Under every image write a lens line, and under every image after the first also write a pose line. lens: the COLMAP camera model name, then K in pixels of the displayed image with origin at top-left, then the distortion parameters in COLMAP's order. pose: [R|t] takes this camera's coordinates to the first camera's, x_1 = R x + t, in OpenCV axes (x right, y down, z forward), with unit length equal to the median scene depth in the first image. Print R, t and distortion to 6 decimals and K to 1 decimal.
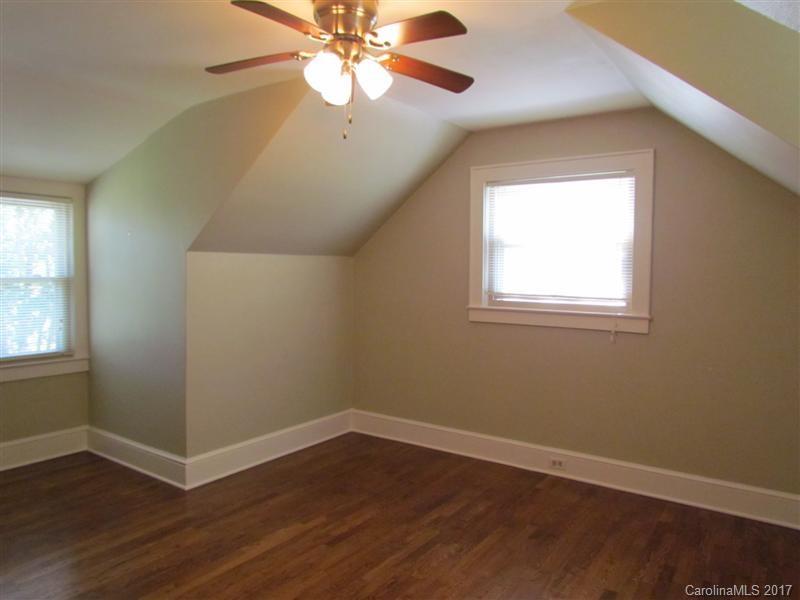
lens RADIAL K [[579.2, 0, 405.0], [0, 579.2, 300.7], [0, 0, 1]] dist [-0.010492, 0.001961]
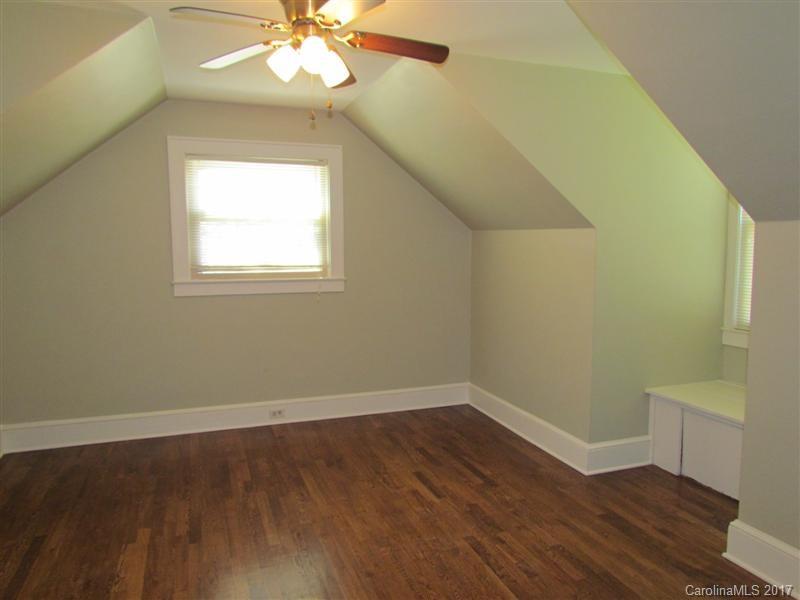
lens RADIAL K [[579.2, 0, 405.0], [0, 579.2, 300.7], [0, 0, 1]] dist [-0.010492, 0.001961]
pose [[0.566895, -0.096167, 0.818158, -0.549134], [0.052360, 0.995361, 0.080716, -0.019182], [-0.822125, -0.002919, 0.569300, 0.158241]]
